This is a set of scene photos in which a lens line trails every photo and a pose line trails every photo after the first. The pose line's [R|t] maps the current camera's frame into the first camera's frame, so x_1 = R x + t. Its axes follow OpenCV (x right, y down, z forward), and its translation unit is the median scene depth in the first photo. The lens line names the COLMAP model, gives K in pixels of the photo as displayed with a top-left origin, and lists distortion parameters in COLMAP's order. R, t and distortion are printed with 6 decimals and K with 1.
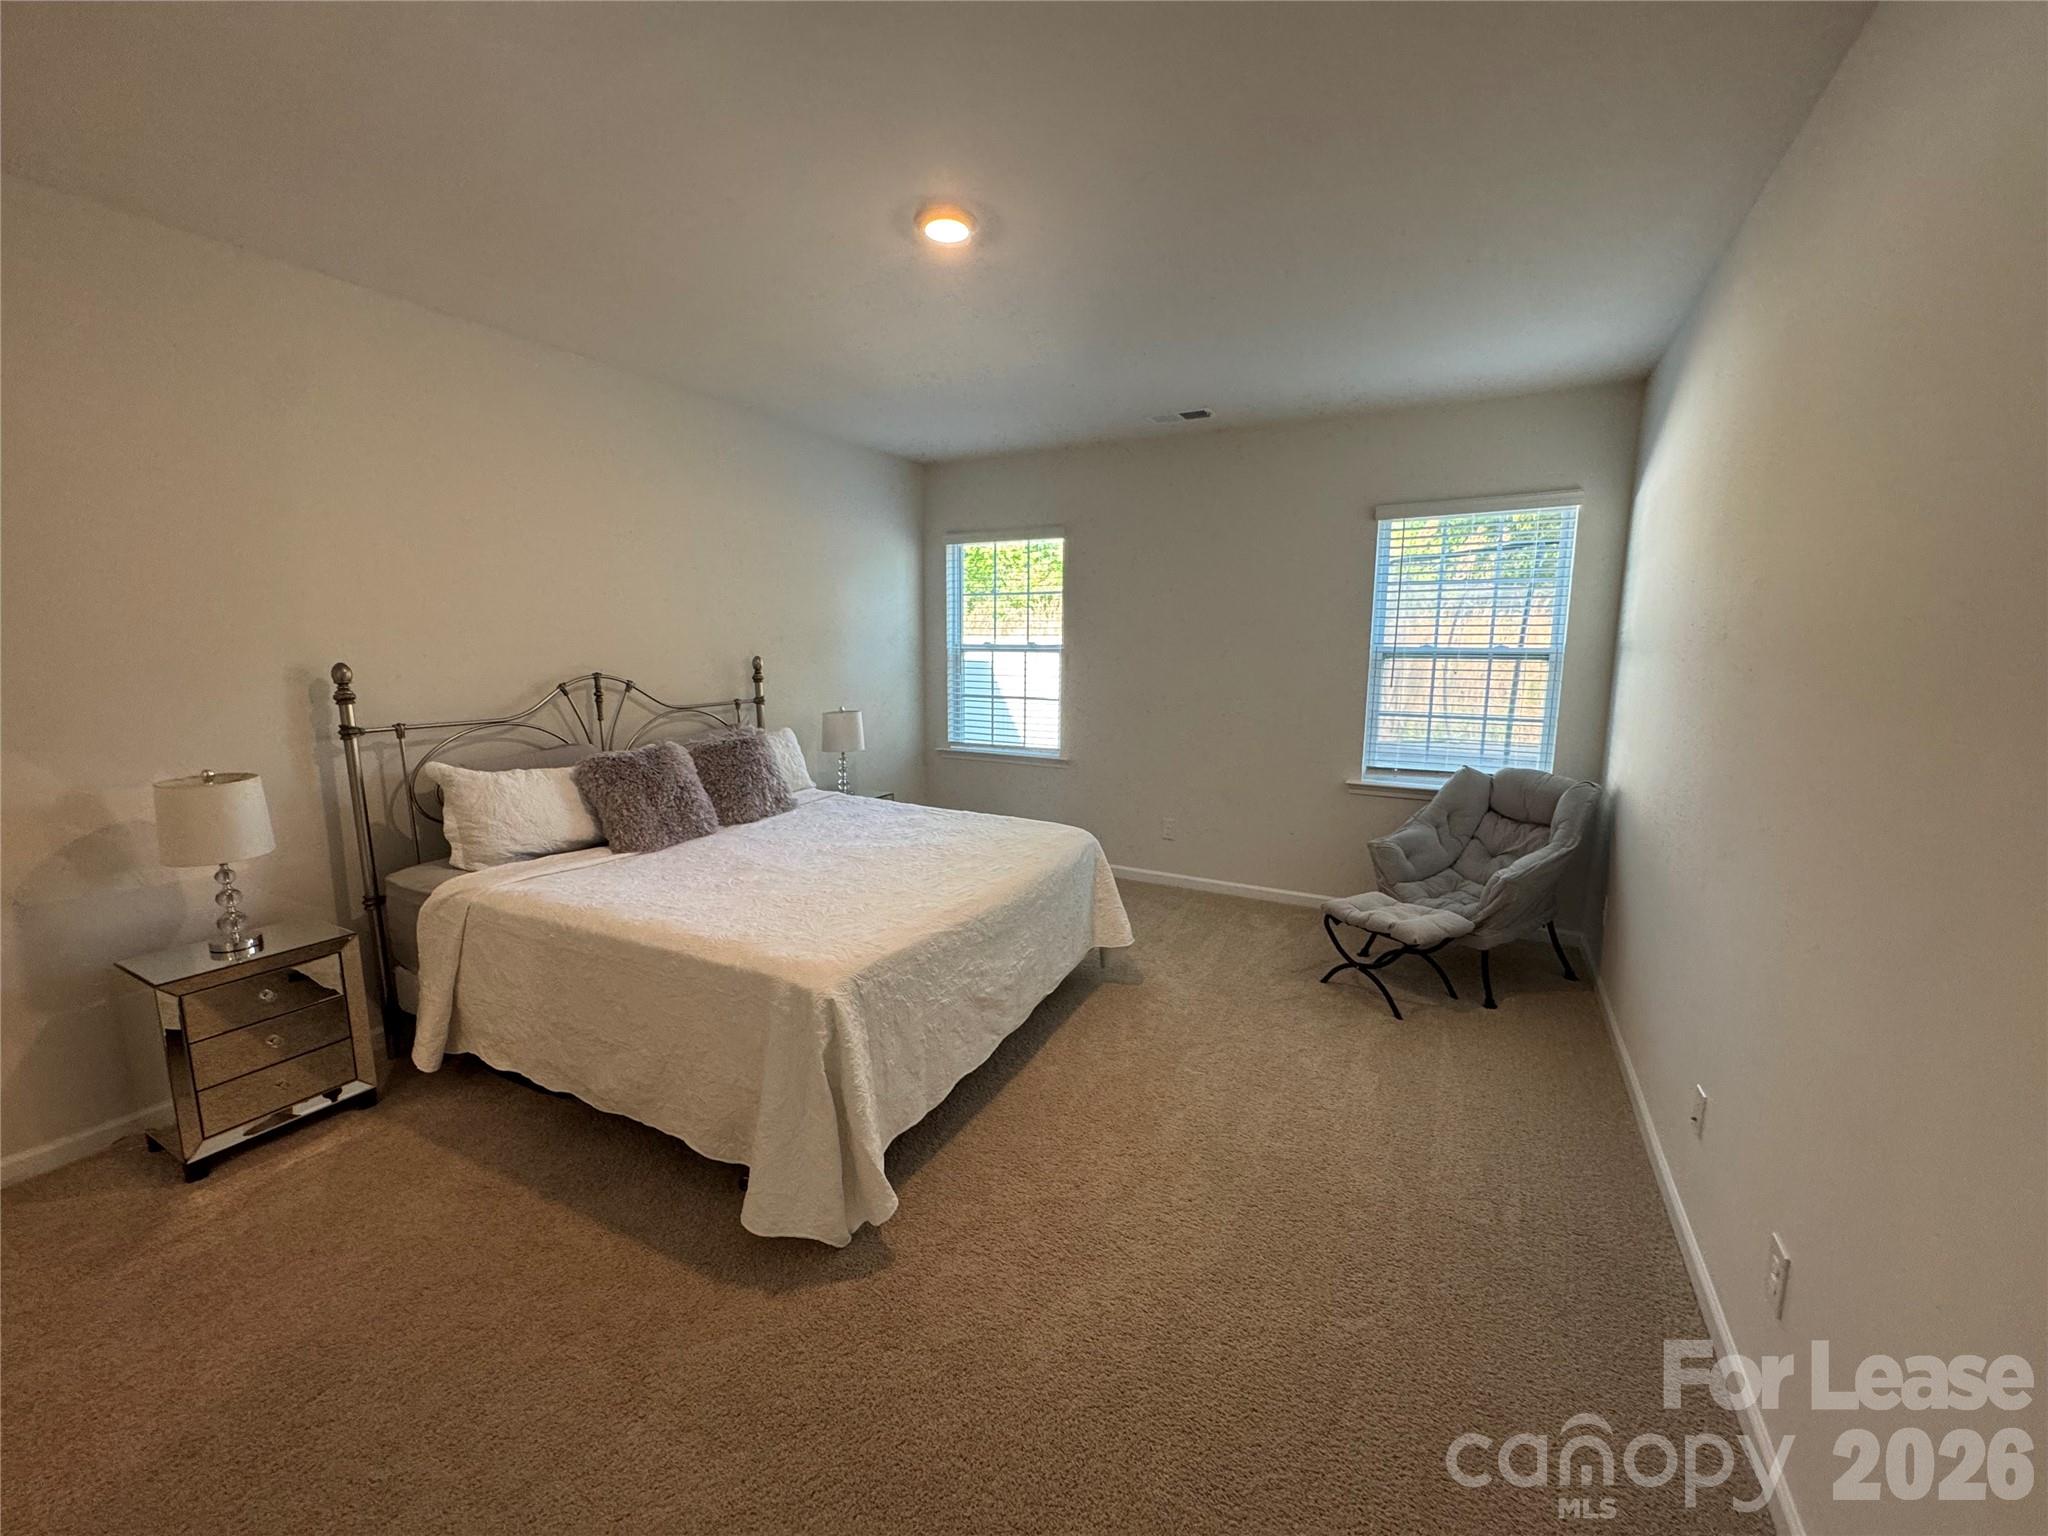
lens RADIAL K [[819.5, 0, 1026.4], [0, 819.5, 768.3], [0, 0, 1]] dist [-0.000679, -0.000056]
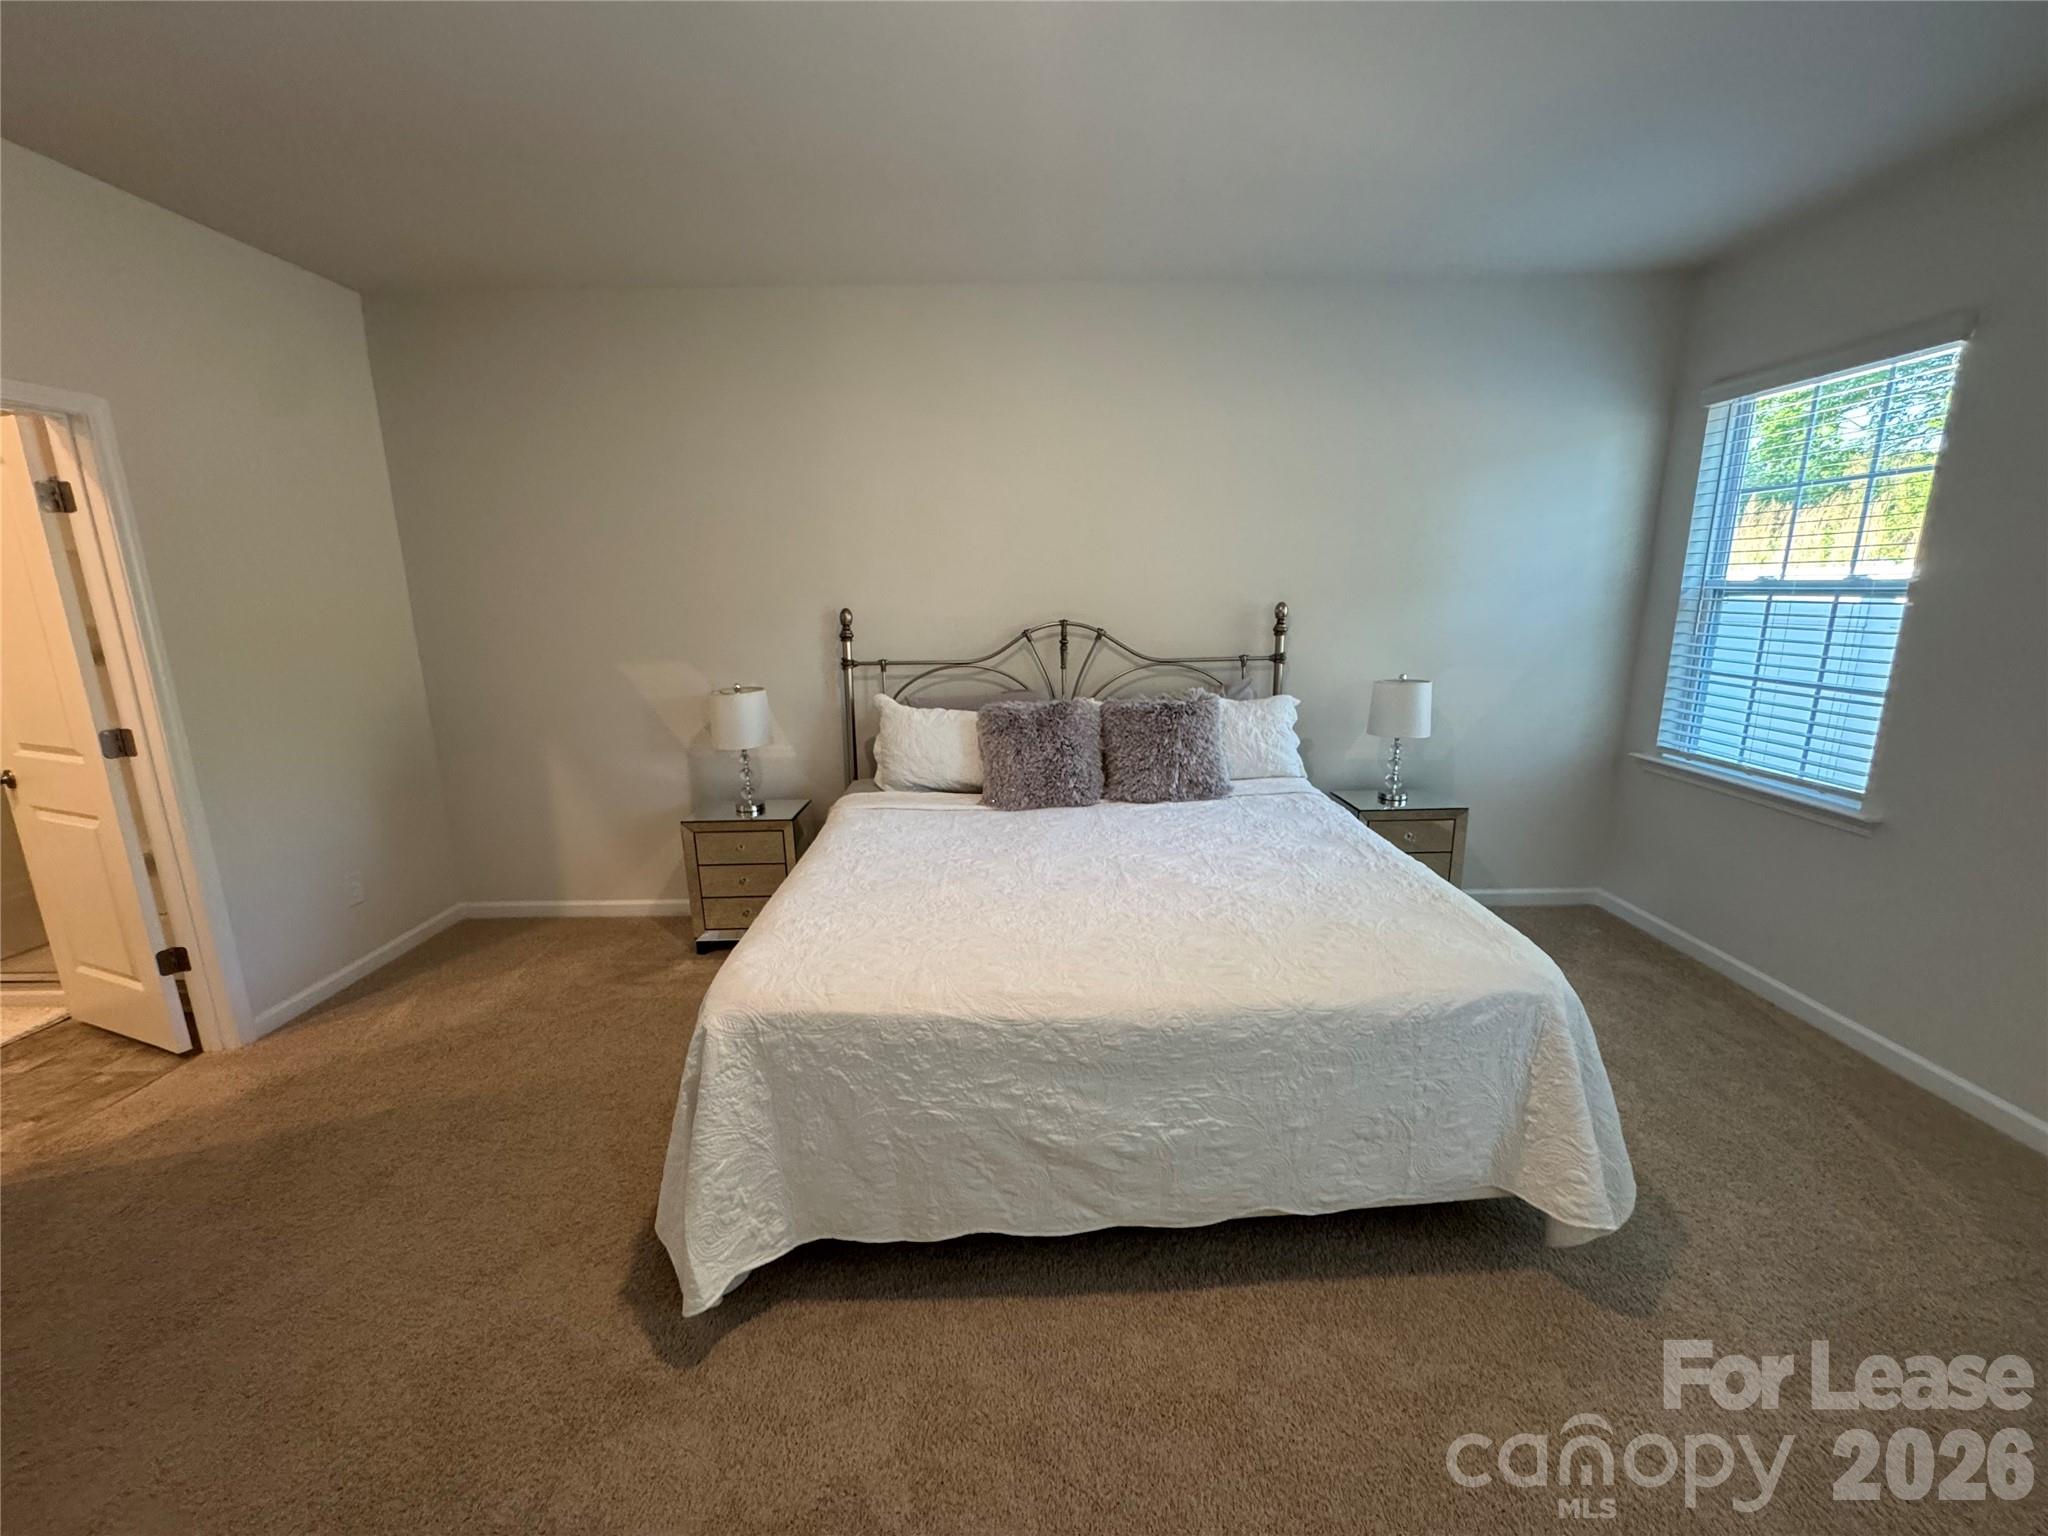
lens RADIAL K [[819.5, 0, 1026.4], [0, 819.5, 768.3], [0, 0, 1]] dist [-0.000679, -0.000056]
pose [[0.474616, 0.181180, -0.861344, 0.355854], [-0.117830, 0.982856, 0.141813, -0.081770], [0.872270, 0.034186, 0.487828, 0.529039]]
